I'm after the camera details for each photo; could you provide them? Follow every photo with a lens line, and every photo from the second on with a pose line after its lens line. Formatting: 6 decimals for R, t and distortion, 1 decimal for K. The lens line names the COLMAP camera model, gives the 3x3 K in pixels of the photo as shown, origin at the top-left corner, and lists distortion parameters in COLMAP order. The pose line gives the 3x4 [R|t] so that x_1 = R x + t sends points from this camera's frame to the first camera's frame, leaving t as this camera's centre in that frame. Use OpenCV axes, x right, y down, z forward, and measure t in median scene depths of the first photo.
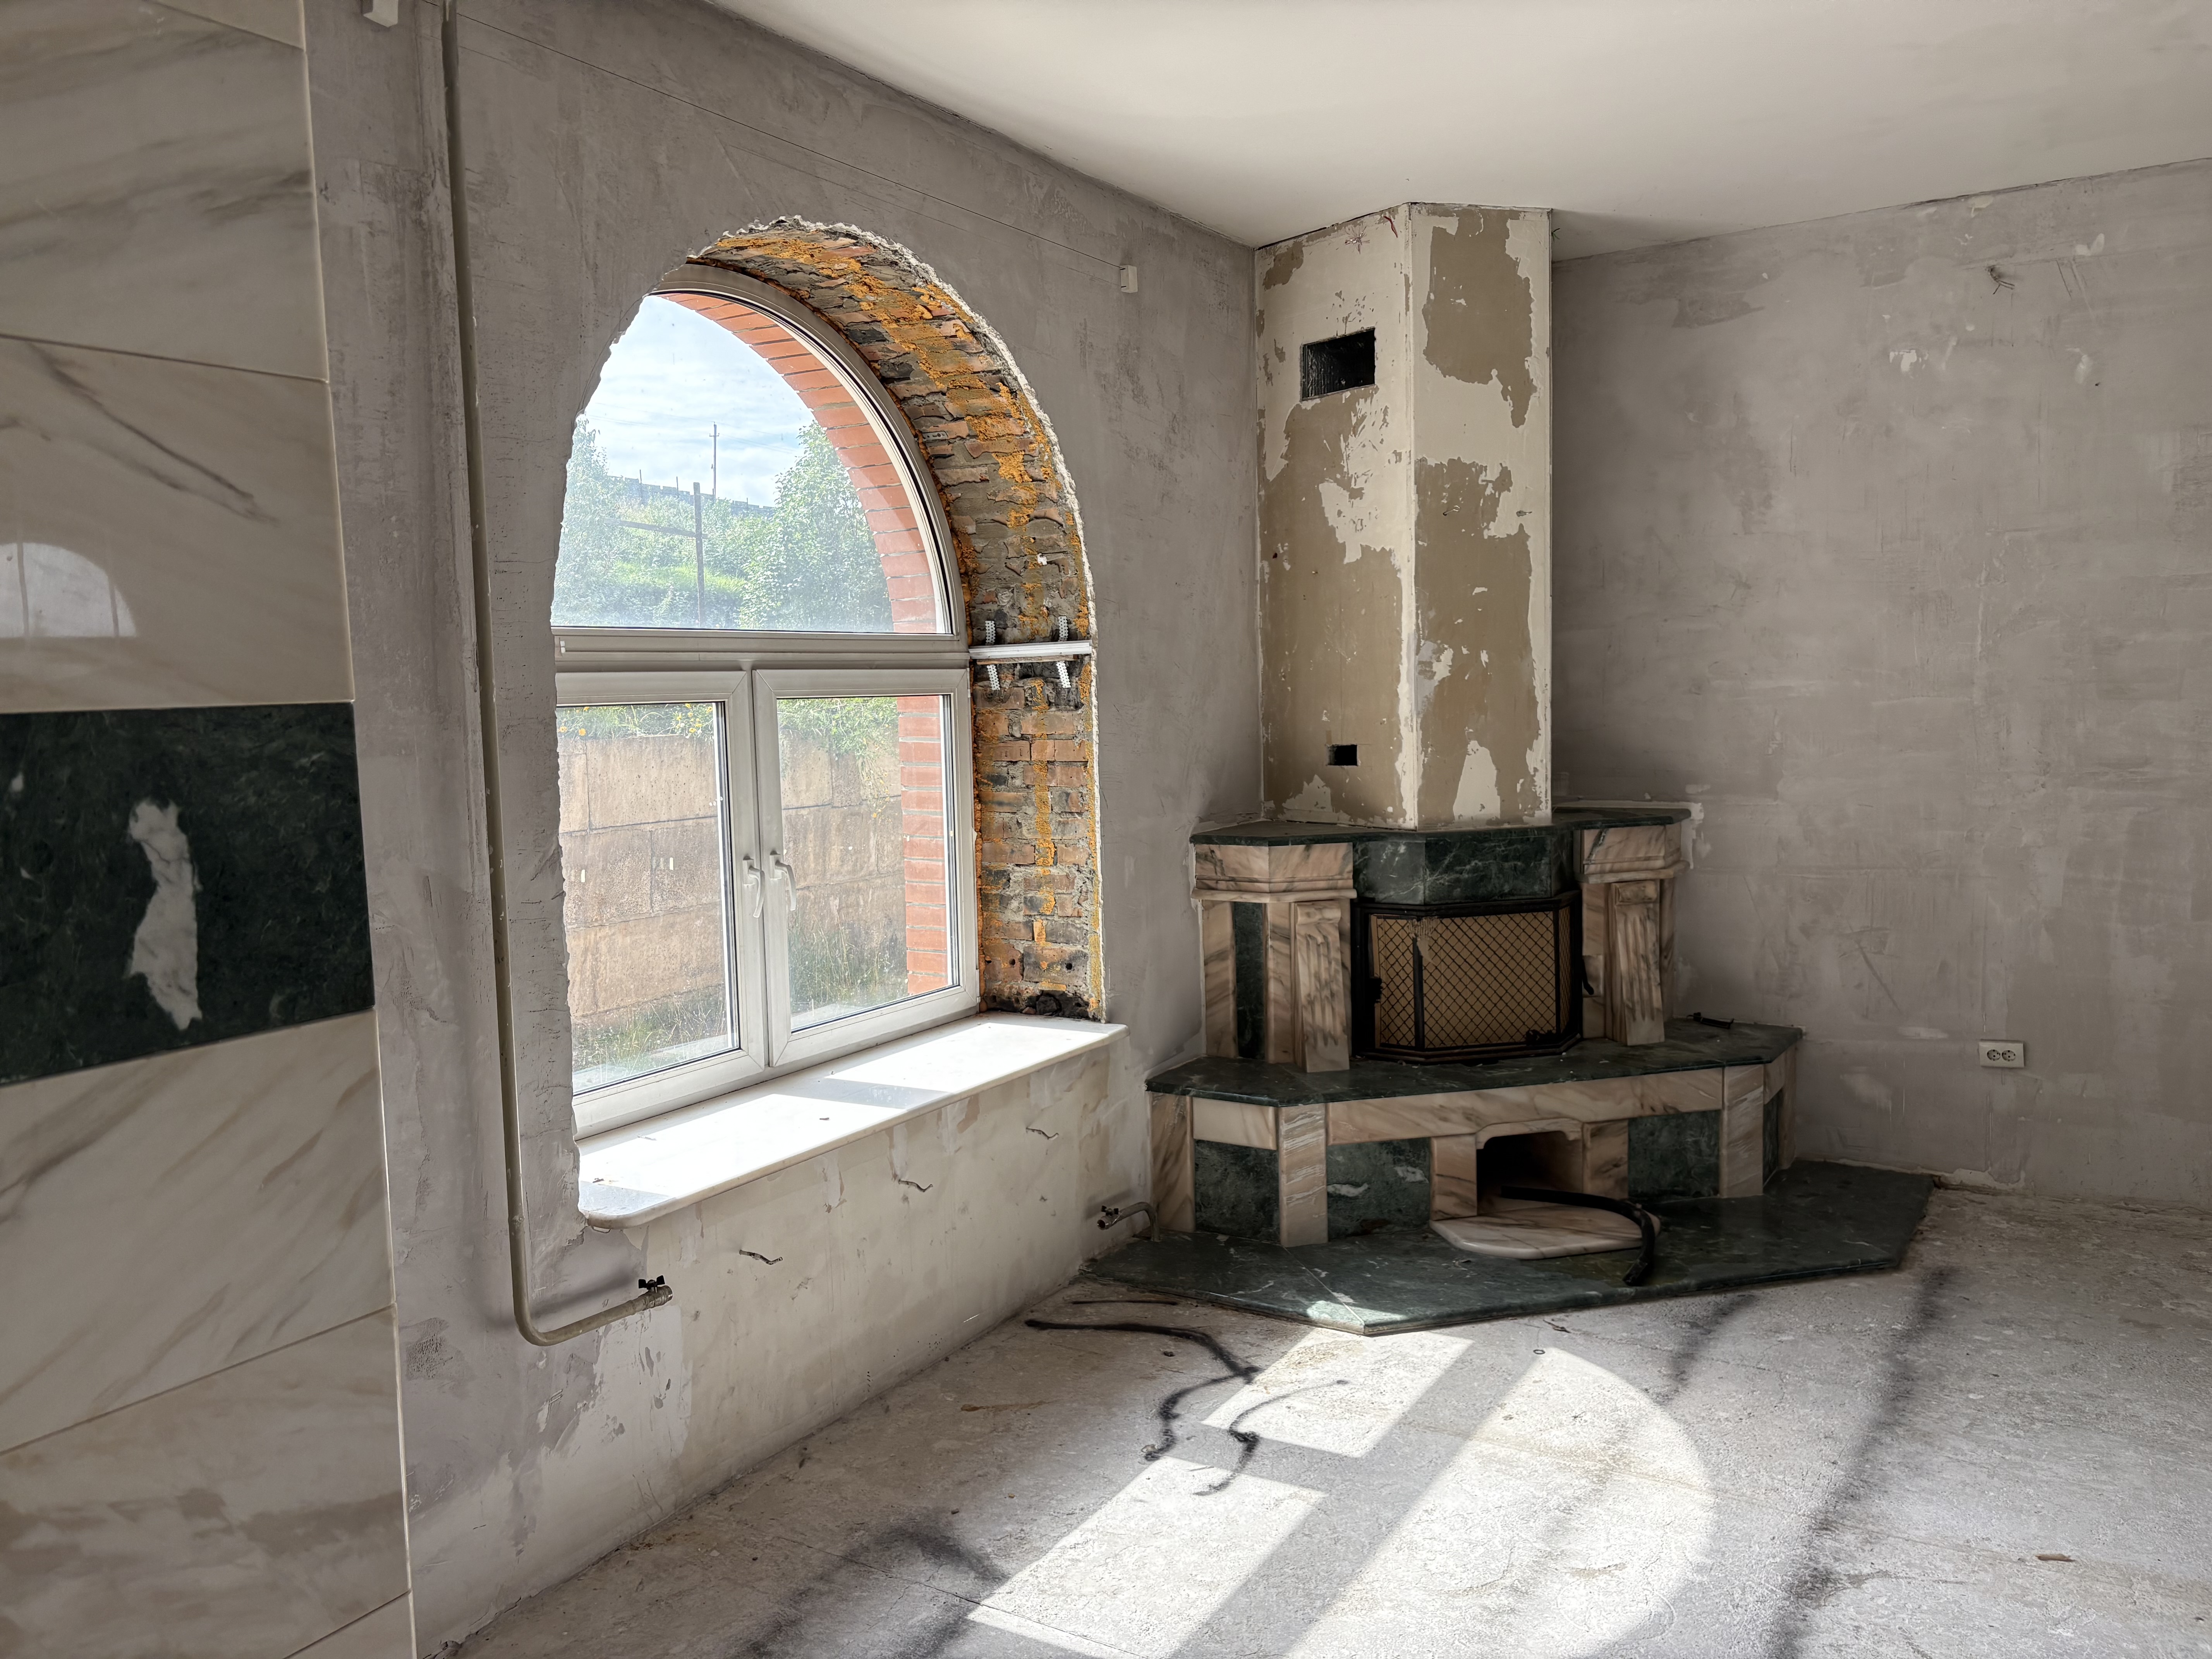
lens RADIAL K [[1666.6, 0, 1105.2], [0, 1666.6, 830.5], [0, 0, 1]] dist [0.021951, -0.015941]
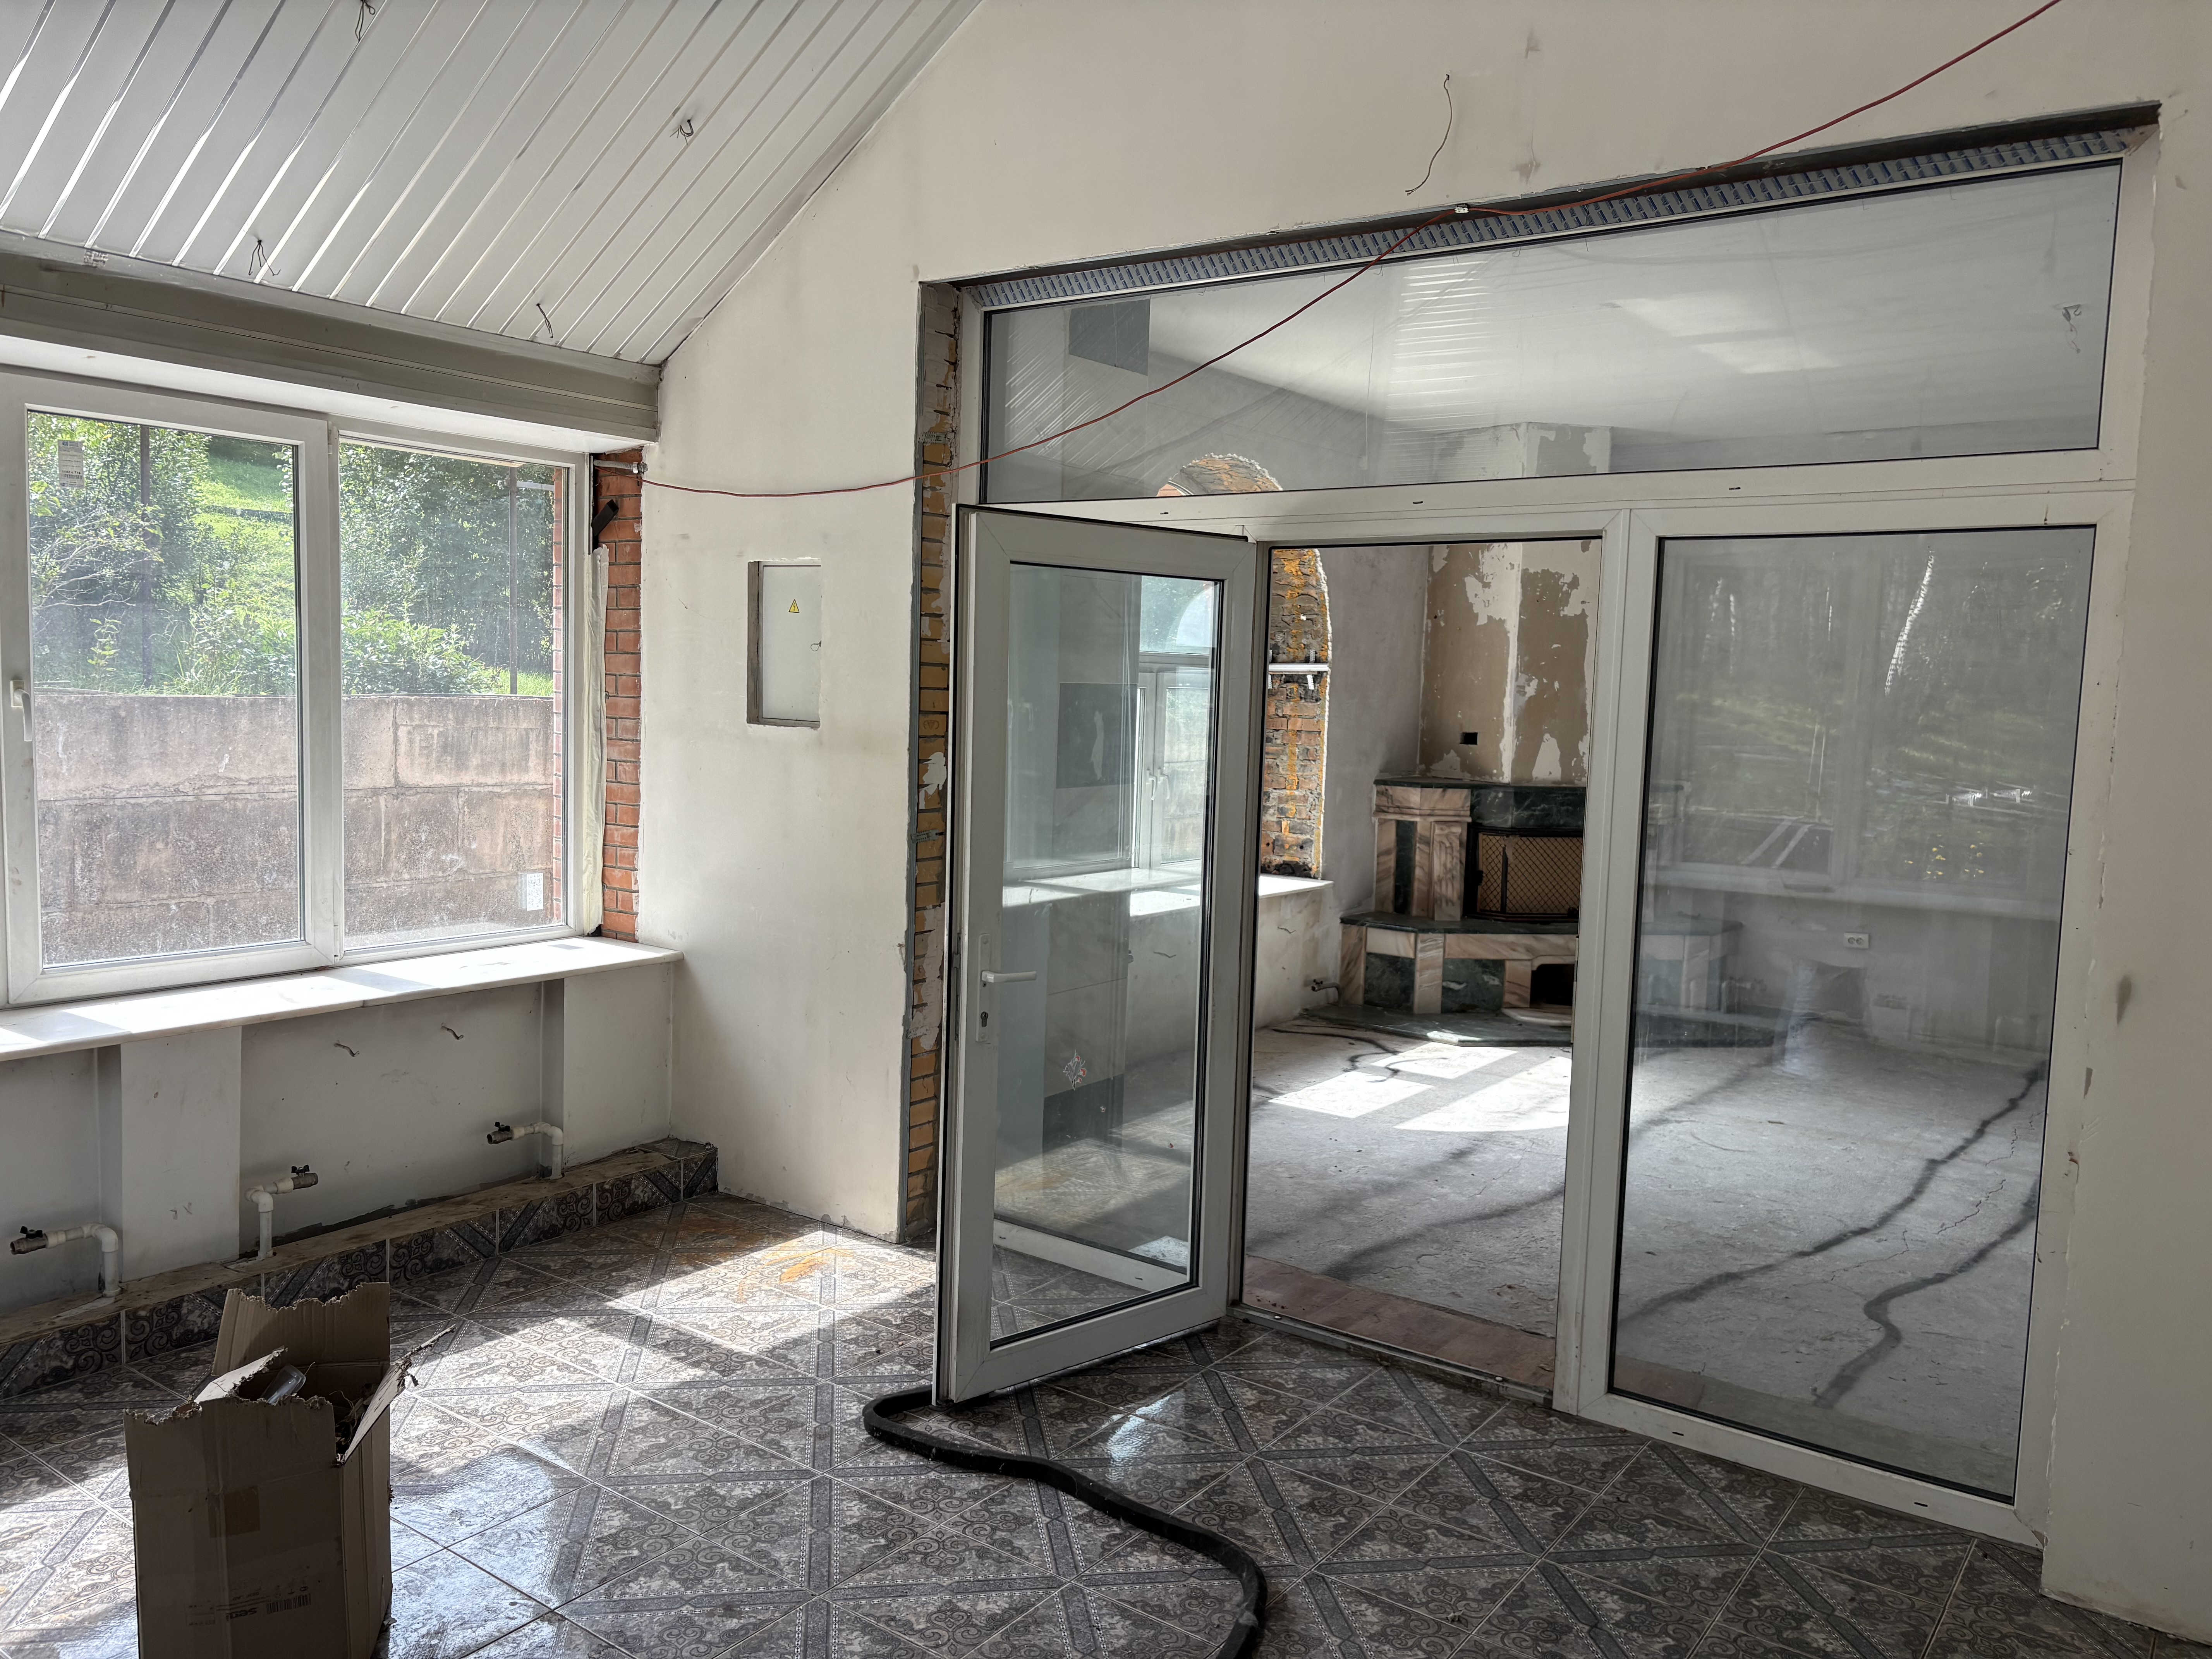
lens RADIAL K [[1666.6, 0, 1058.3], [0, 1666.6, 825.5], [0, 0, 1]] dist [0.021951, -0.015941]
pose [[0.992301, 0.064416, -0.105781, -0.090739], [-0.064419, 0.997917, 0.003392, 0.068111], [0.105779, 0.003448, 0.994384, -0.769861]]
